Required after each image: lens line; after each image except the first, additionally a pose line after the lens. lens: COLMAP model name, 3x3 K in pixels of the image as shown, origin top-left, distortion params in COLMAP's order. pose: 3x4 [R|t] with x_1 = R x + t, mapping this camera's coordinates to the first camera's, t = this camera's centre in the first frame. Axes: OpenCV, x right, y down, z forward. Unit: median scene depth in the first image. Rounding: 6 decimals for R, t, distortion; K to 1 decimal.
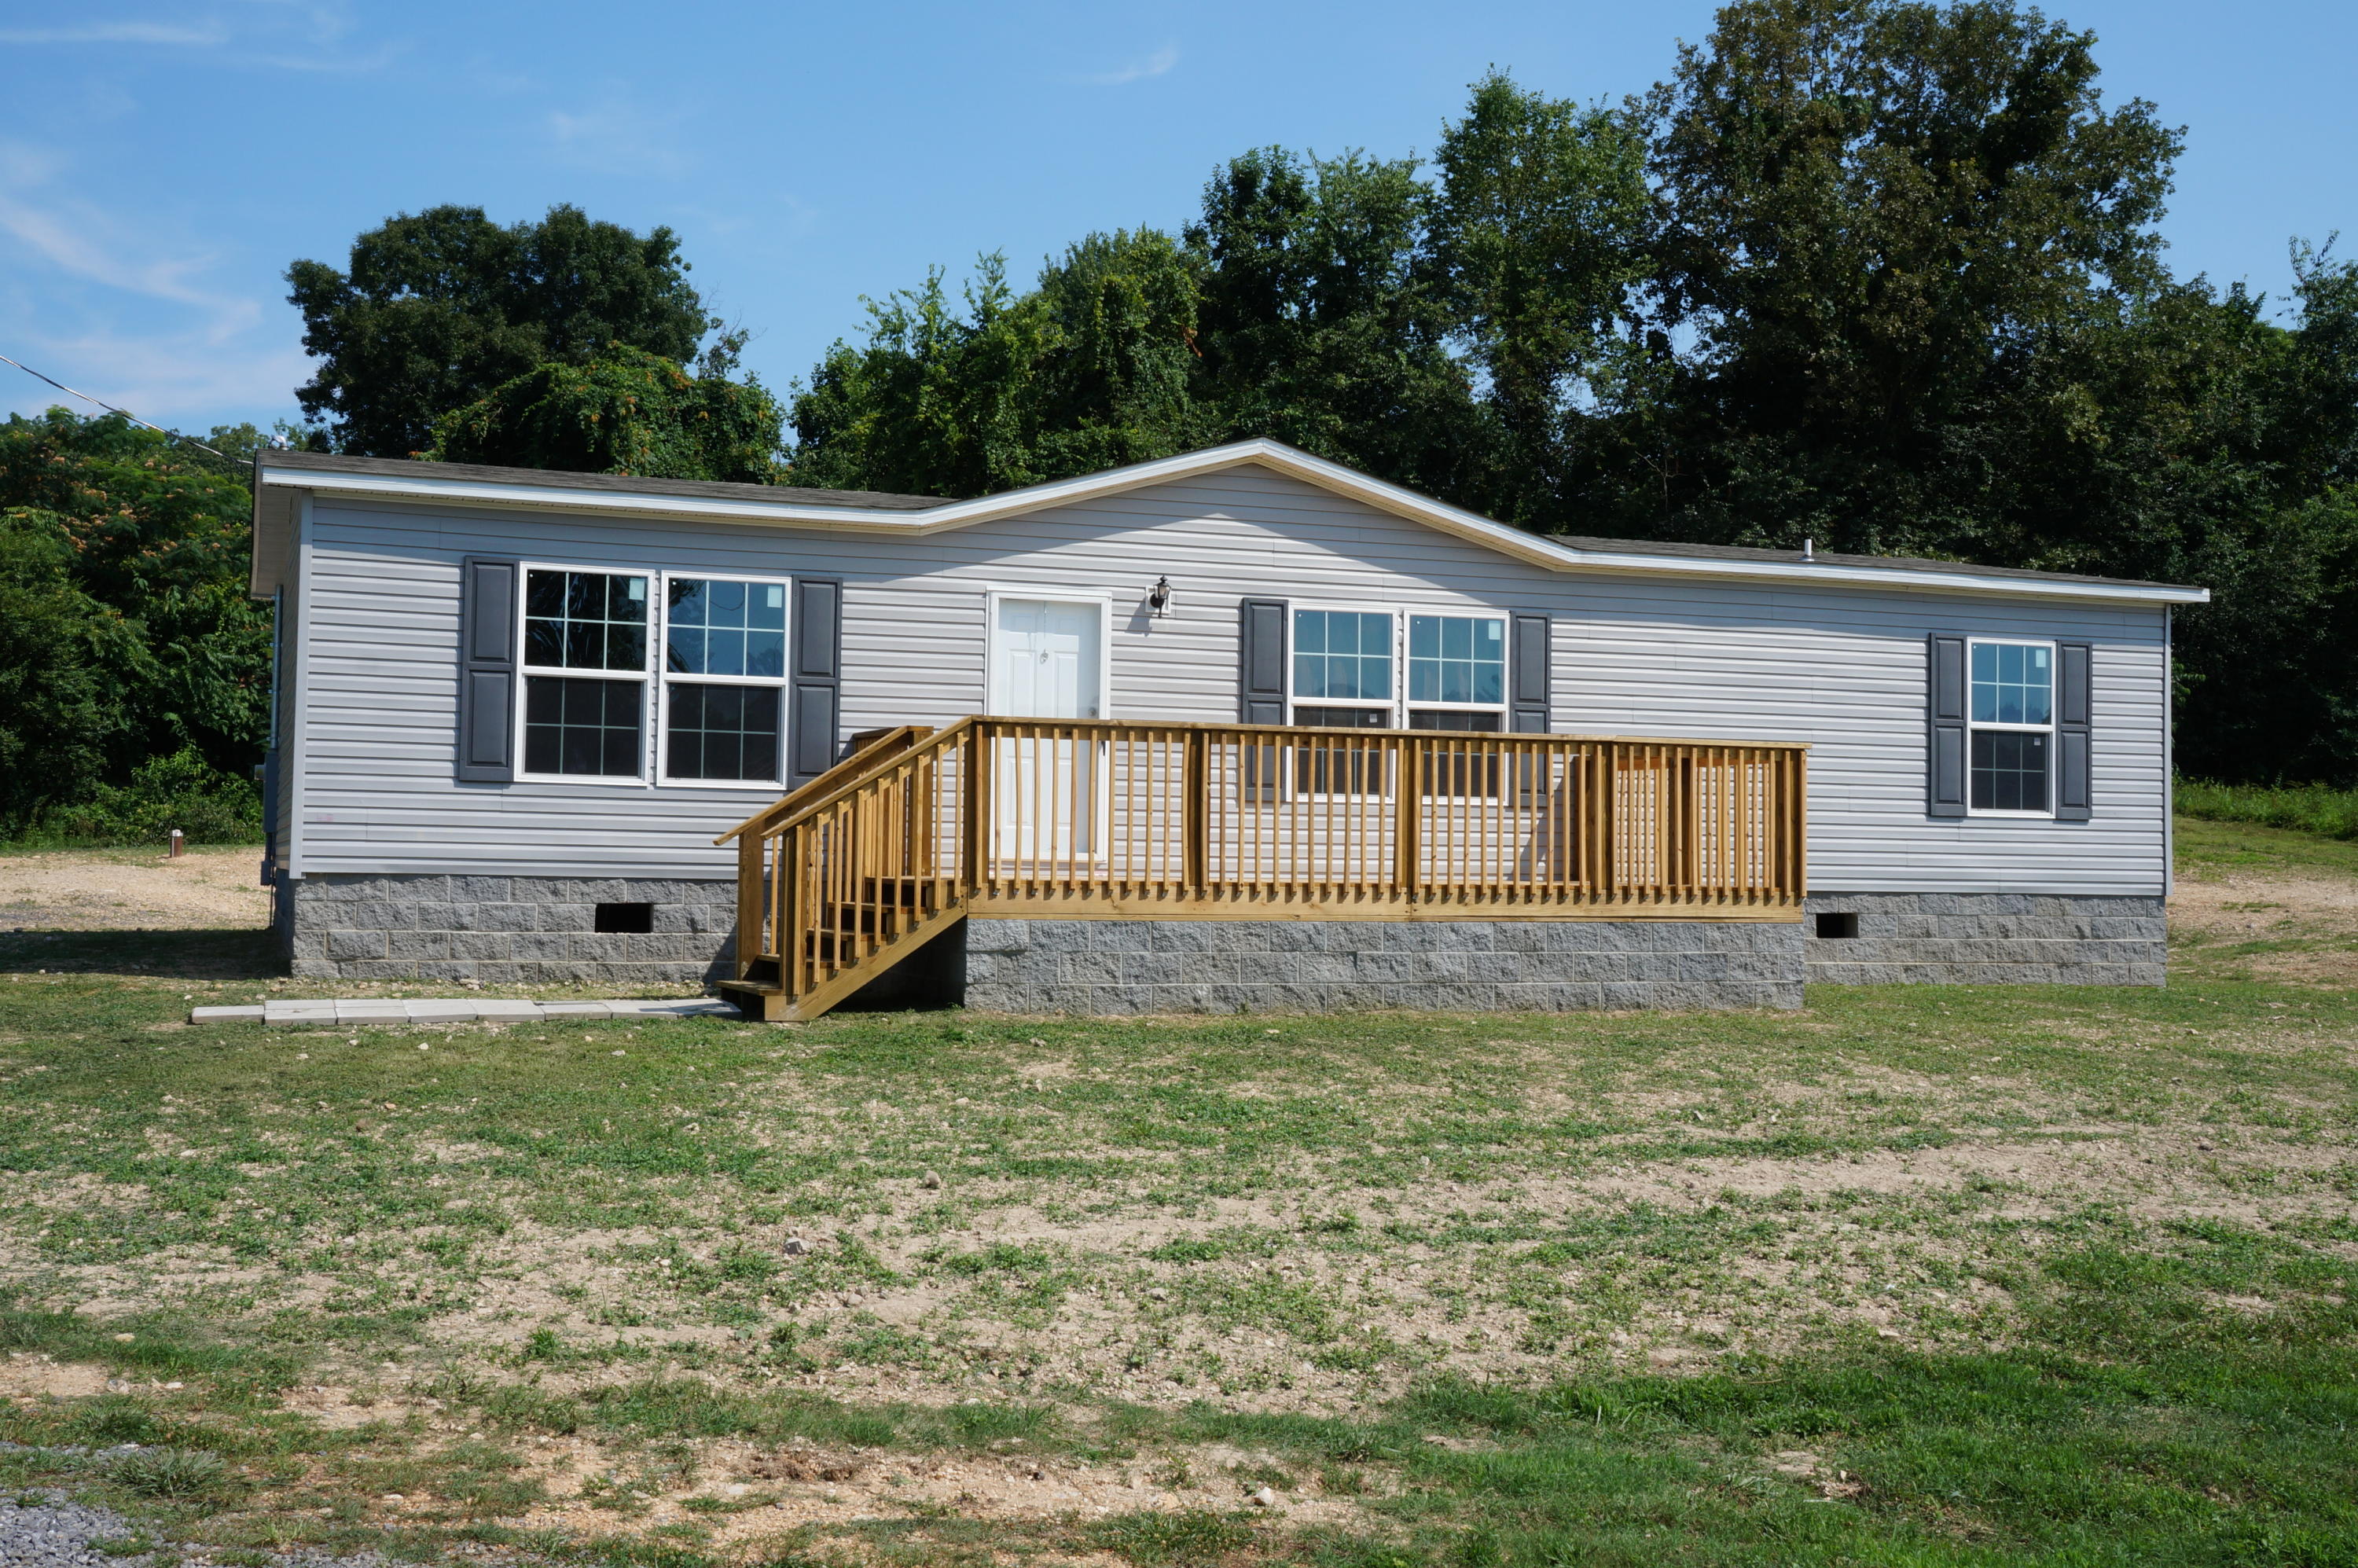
lens RADIAL K [[2554.1, 0, 1179.0], [0, 2554.1, 784.0], [0, 0, 1]] dist [-0.006407, 0.036585]
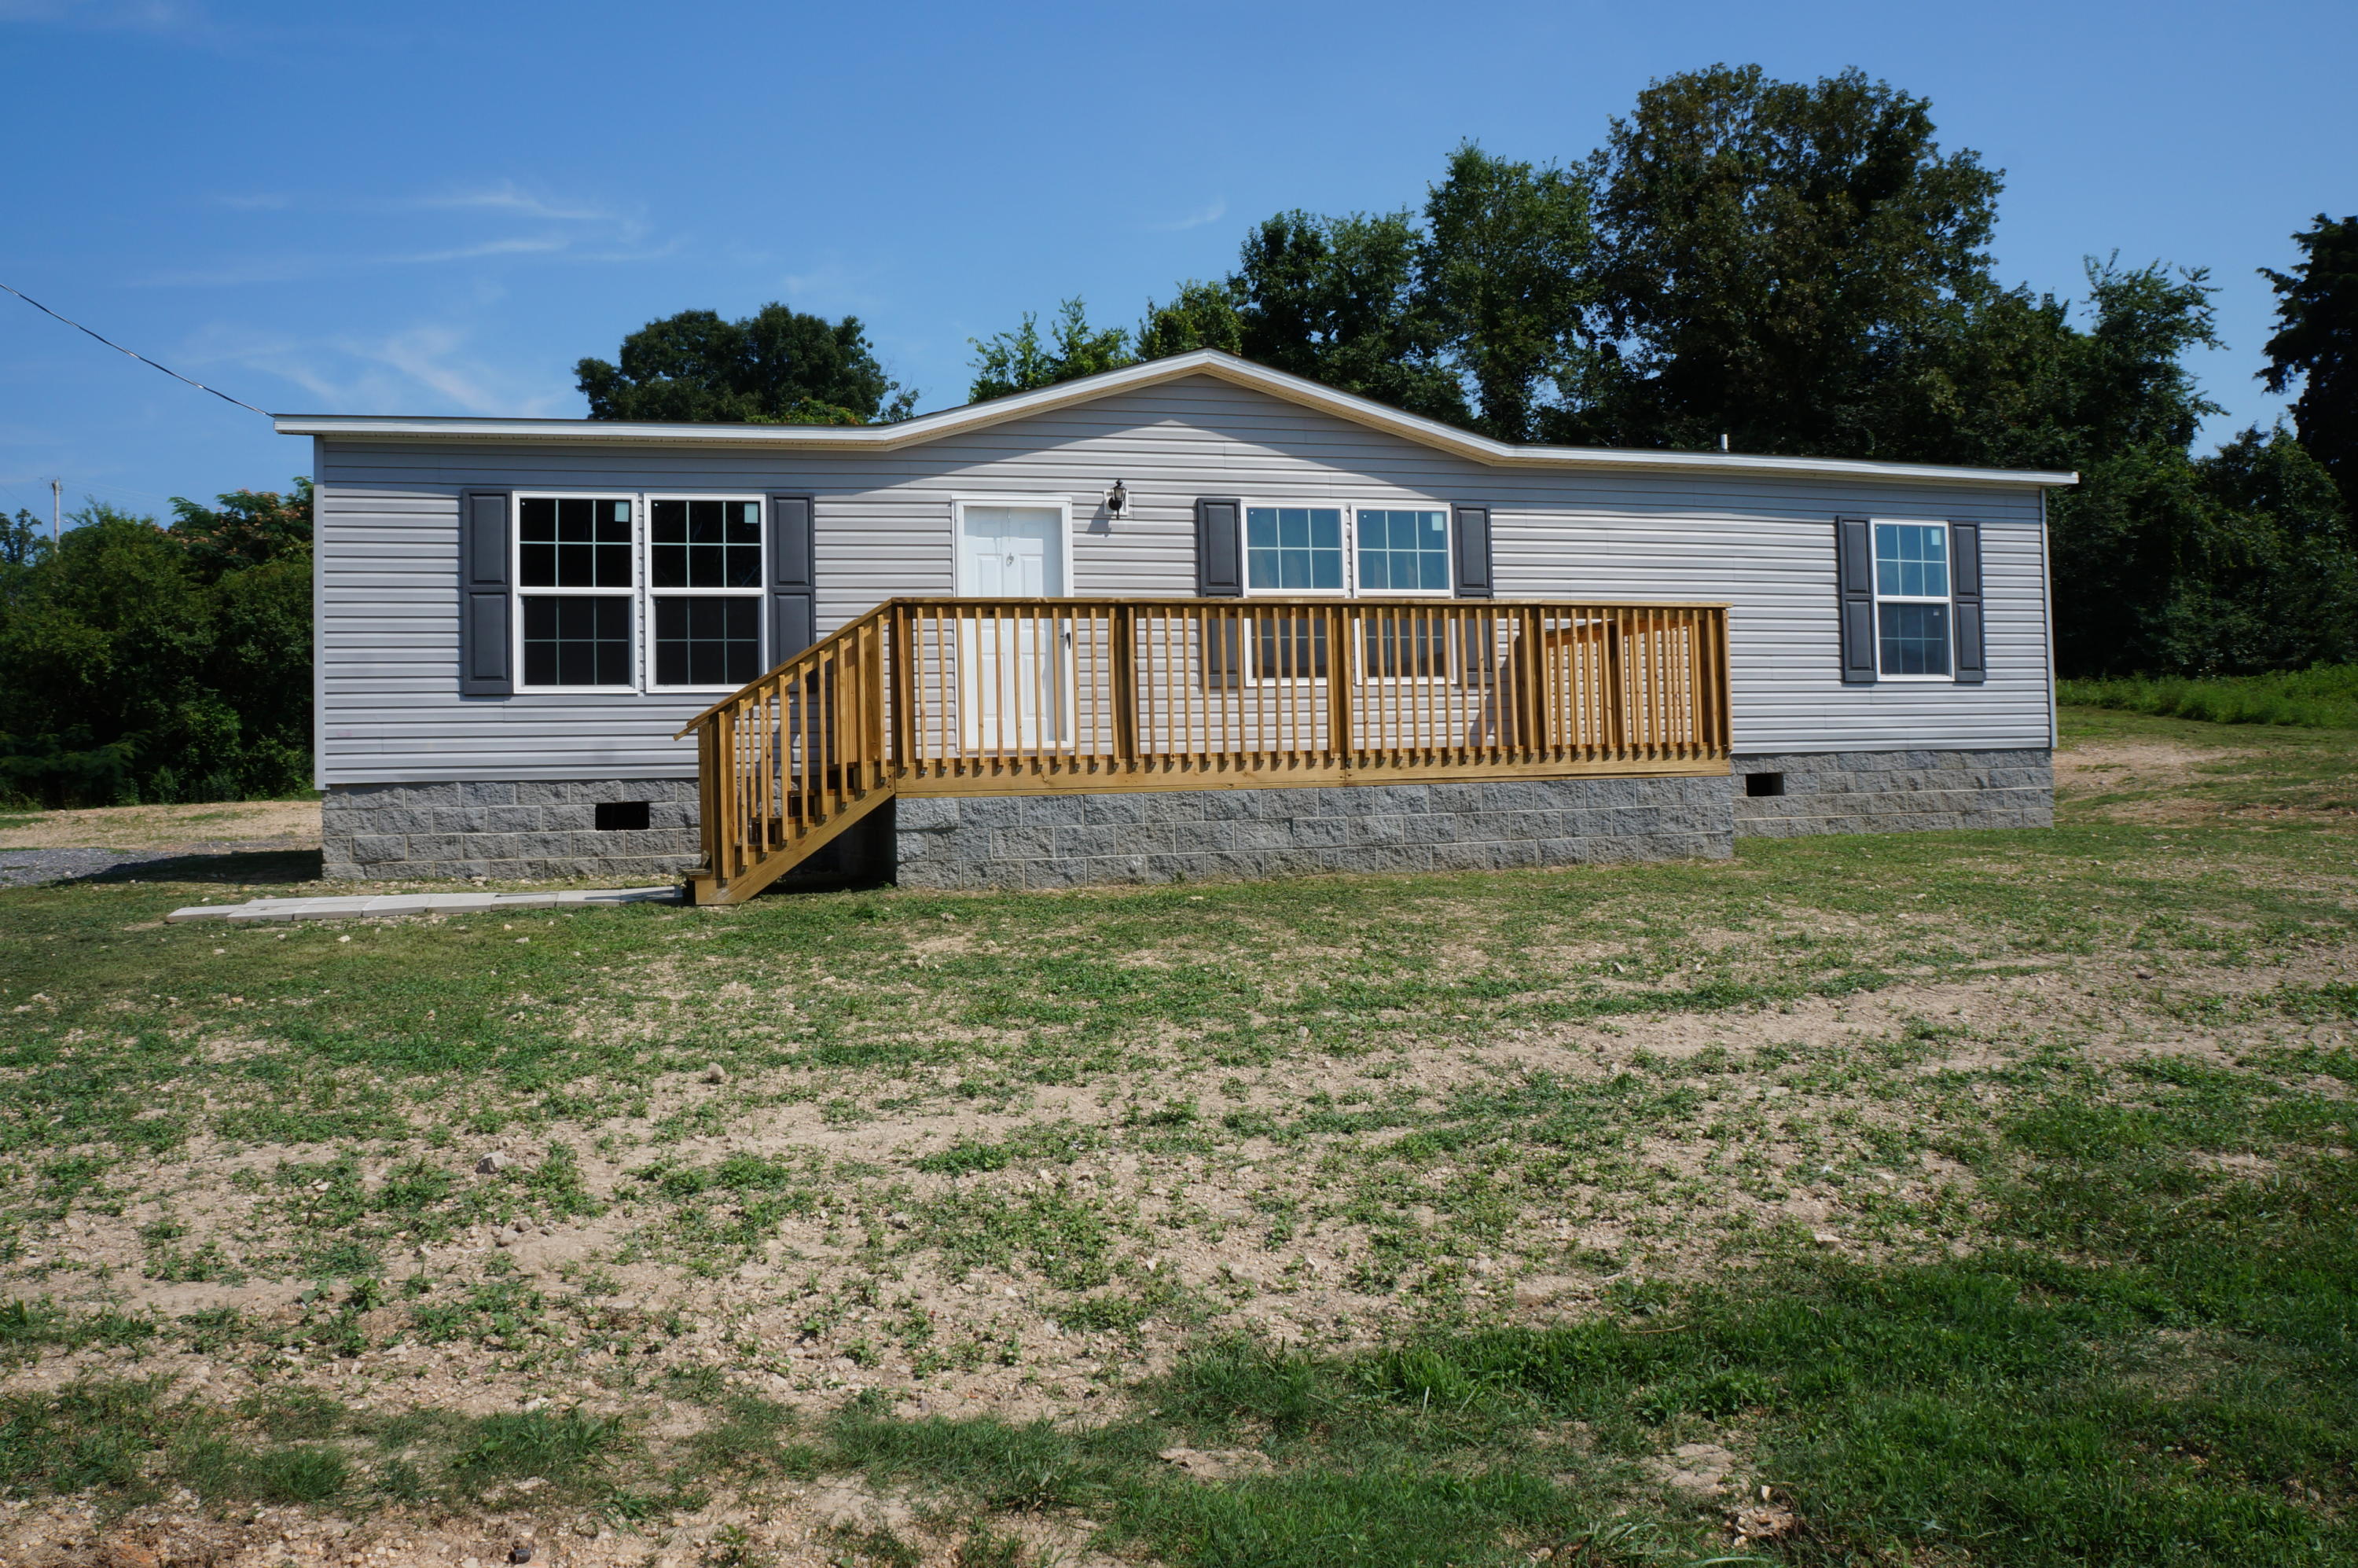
lens RADIAL K [[1860.1, 0, 1179.0], [0, 1860.1, 784.0], [0, 0, 1]] dist [-0.174860, 0.073741]
pose [[0.997318, -0.040965, -0.060651, 0.067062], [0.042562, 0.998774, 0.025284, 0.030162], [0.059541, -0.027797, 0.997839, 0.248457]]
